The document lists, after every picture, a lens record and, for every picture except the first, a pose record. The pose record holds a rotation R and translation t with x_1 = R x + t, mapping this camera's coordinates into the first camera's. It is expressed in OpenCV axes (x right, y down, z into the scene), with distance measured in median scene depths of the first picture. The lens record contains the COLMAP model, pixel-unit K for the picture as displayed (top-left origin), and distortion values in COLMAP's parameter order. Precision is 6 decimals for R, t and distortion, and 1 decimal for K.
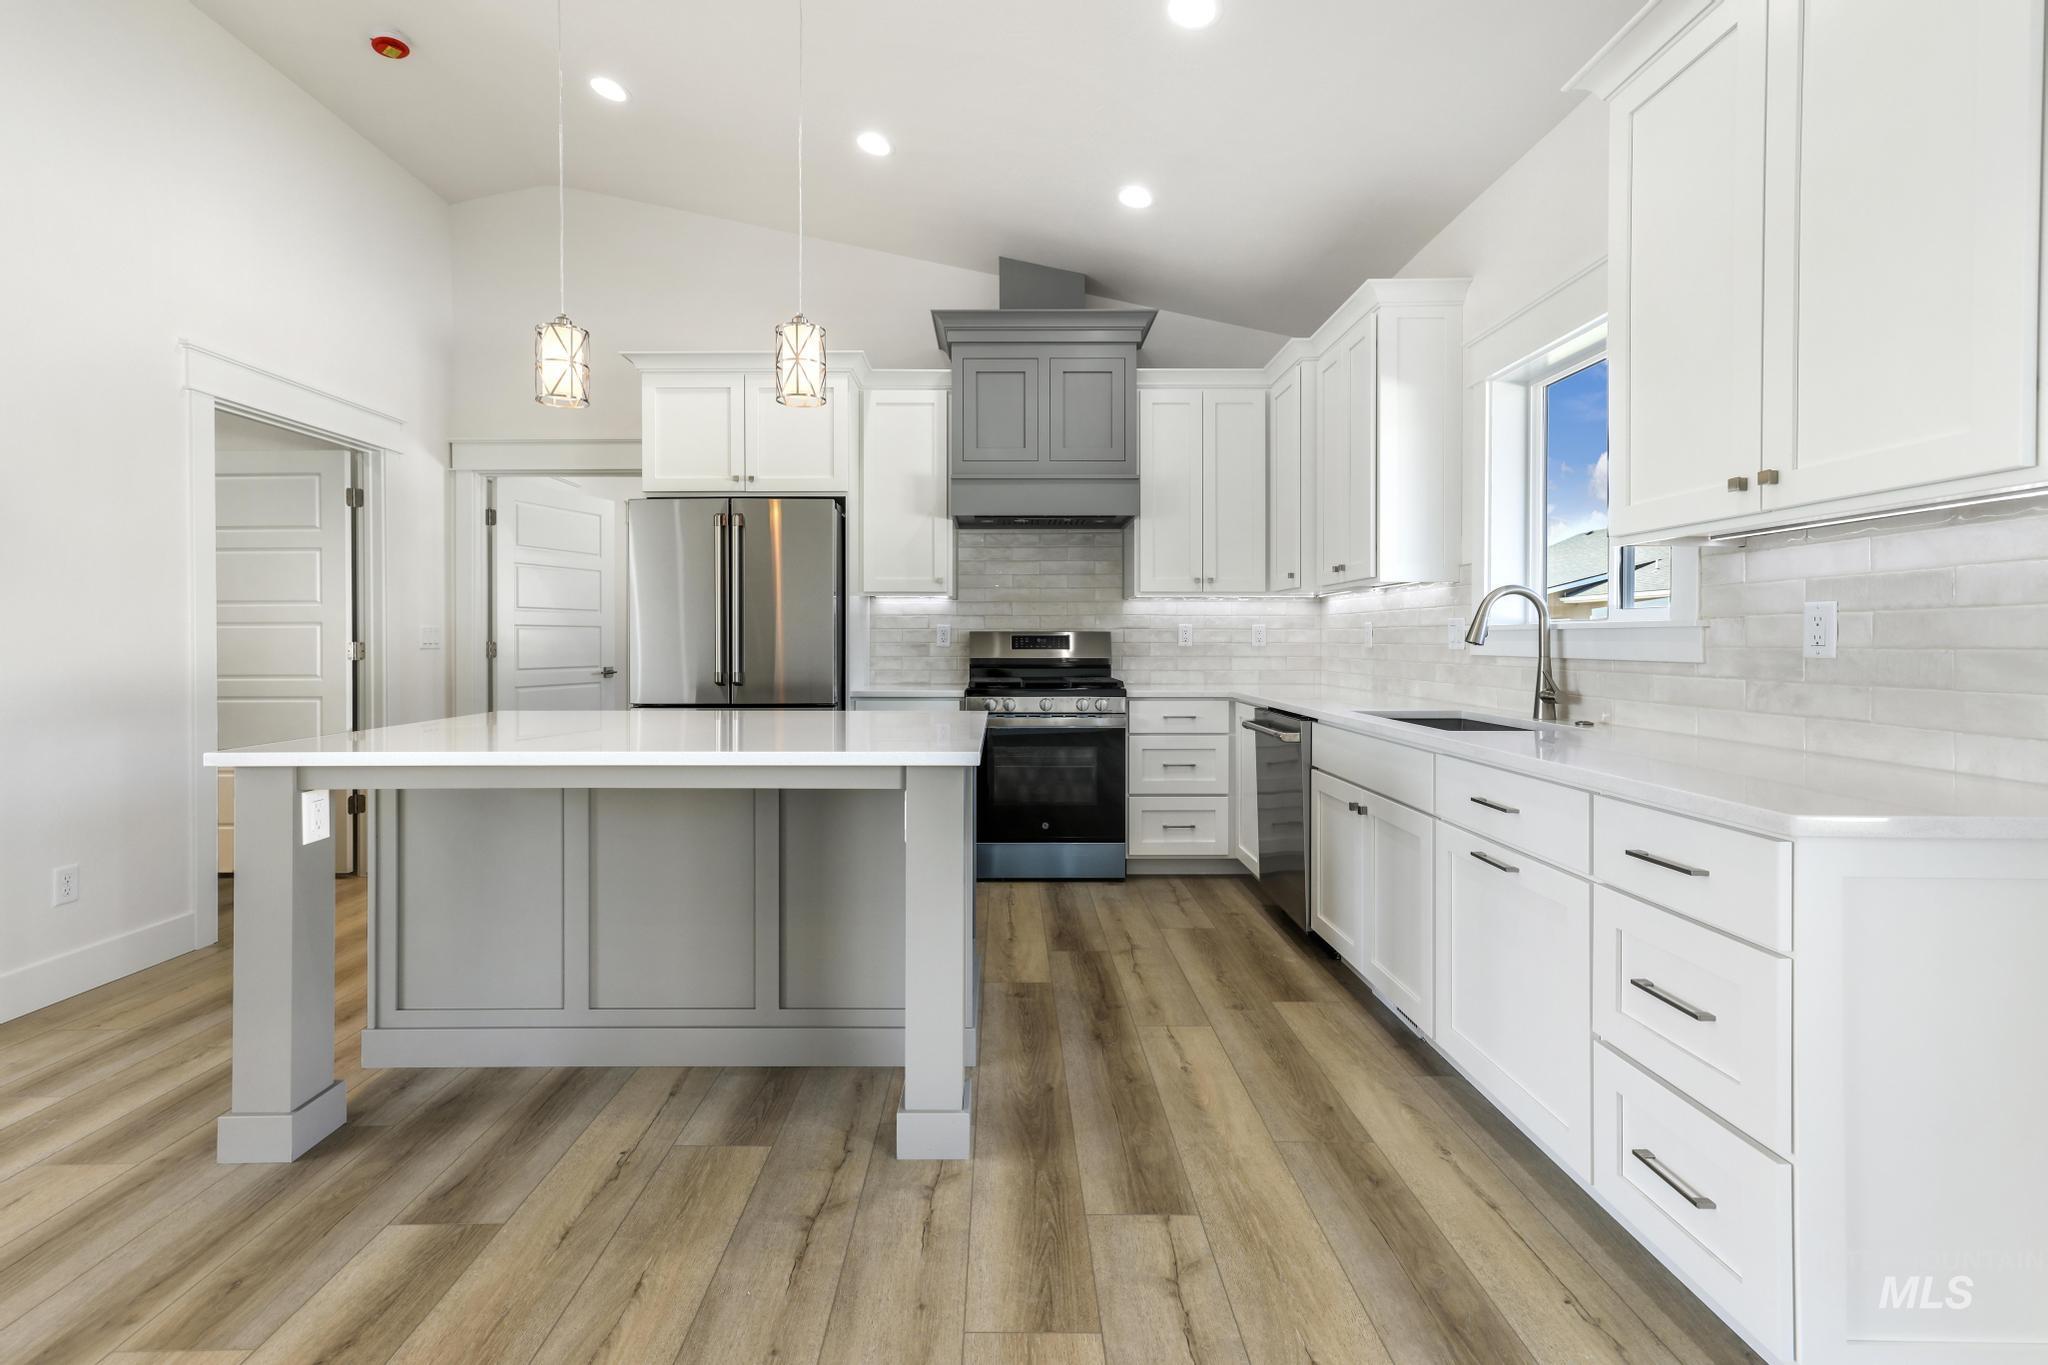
lens RADIAL K [[875.5, 0, 1021.3], [0, 875.5, 661.0], [0, 0, 1]] dist [0.002803, 0.000882]
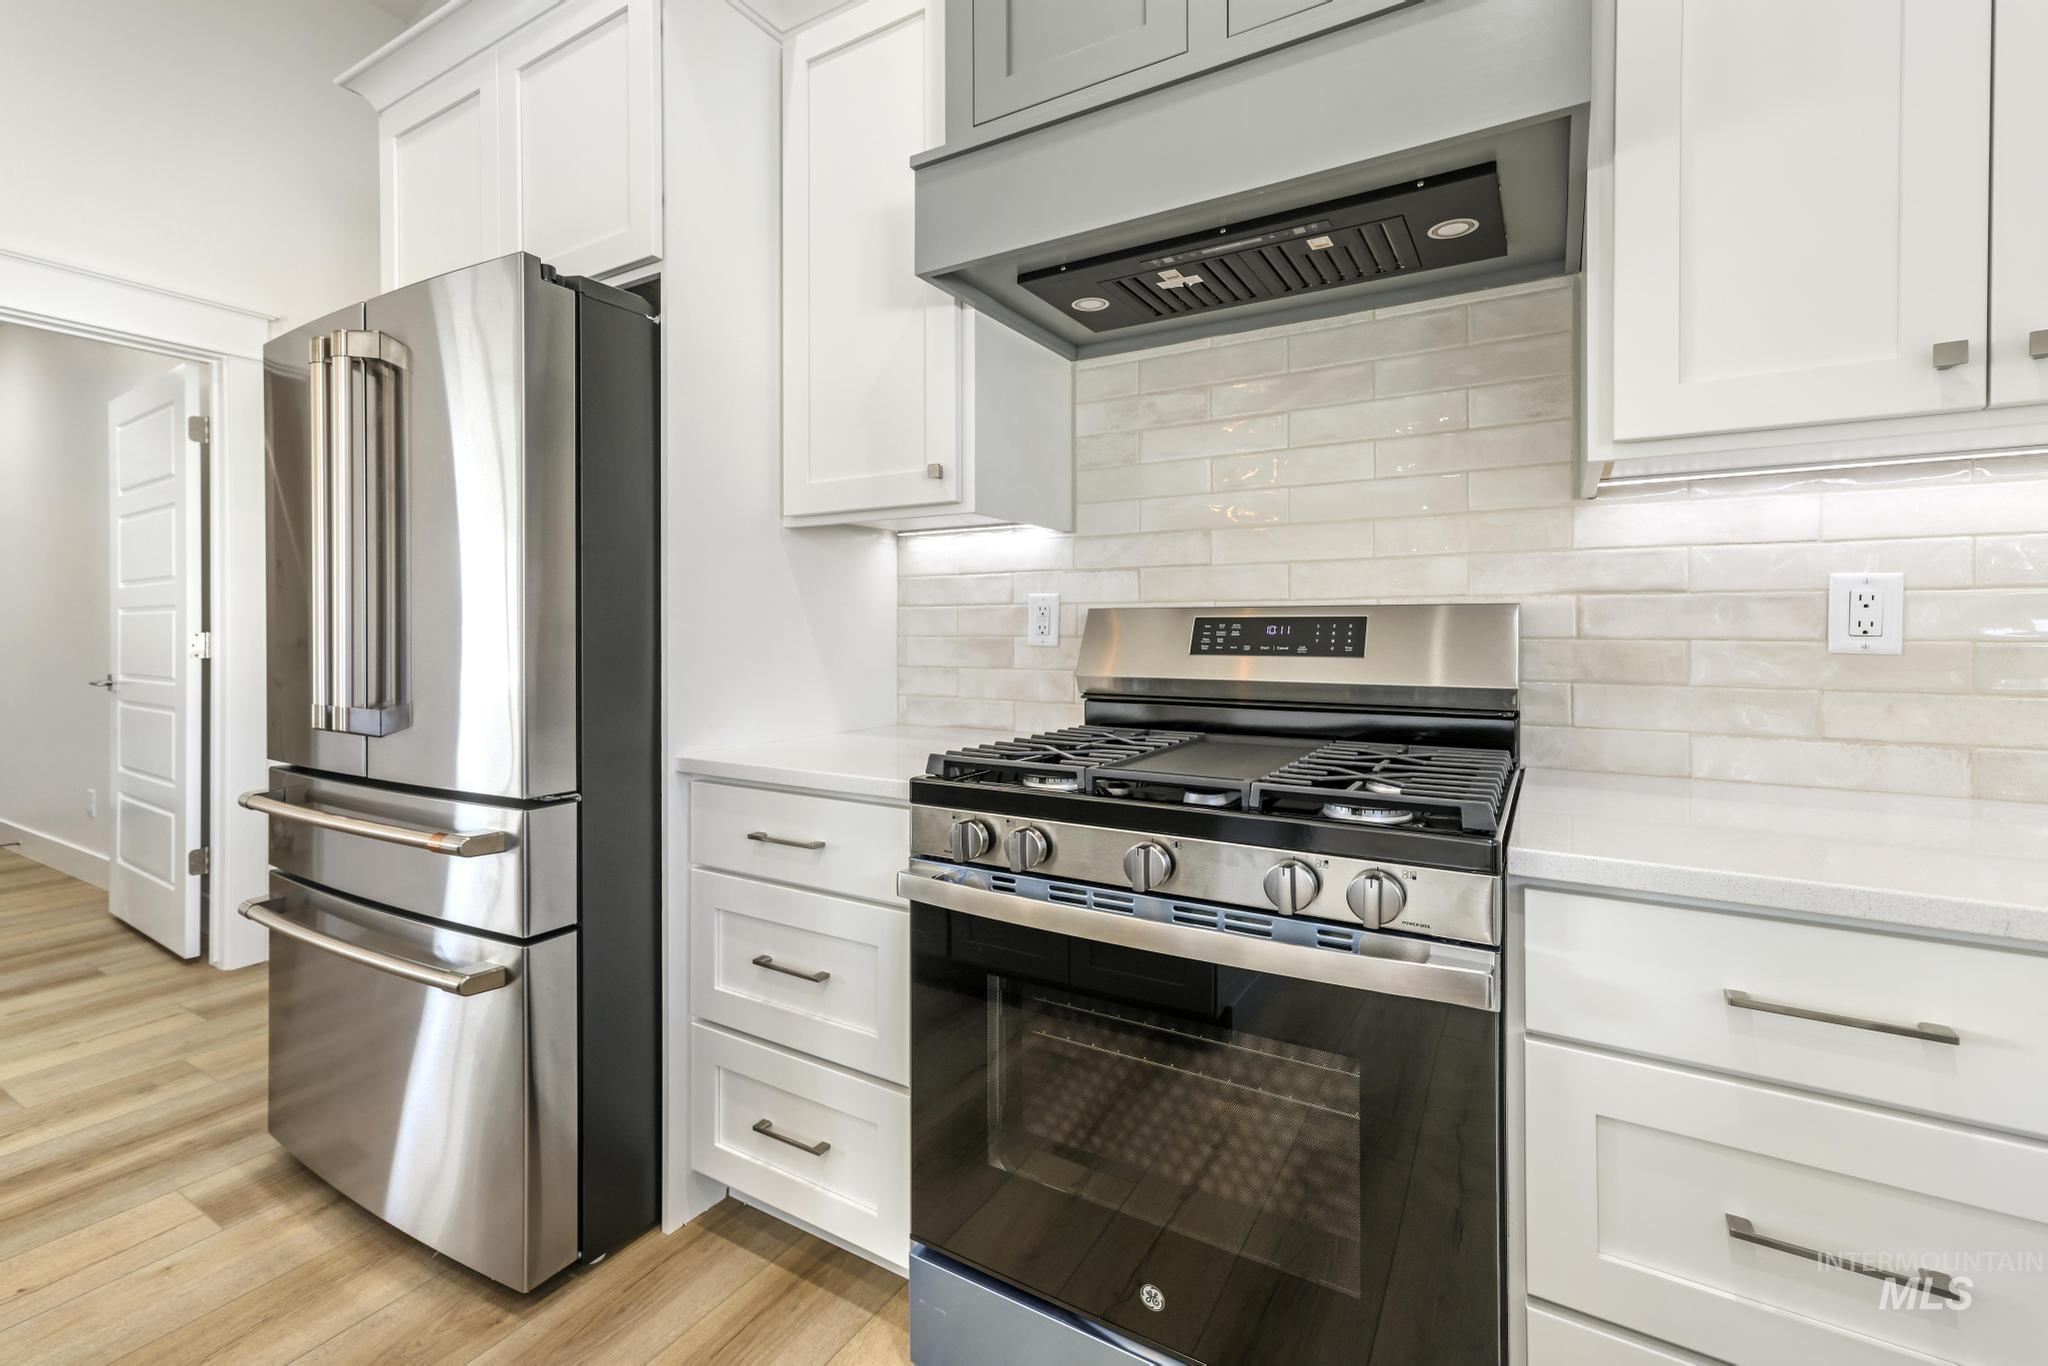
lens RADIAL K [[875.5, 0, 938.7], [0, 875.5, 643.6], [0, 0, 1]] dist [0.002803, 0.000882]
pose [[0.811207, 0.009756, -0.584677, 0.117160], [-0.010802, 0.999940, 0.001698, -0.017740], [0.584659, 0.004938, 0.811264, 0.628524]]
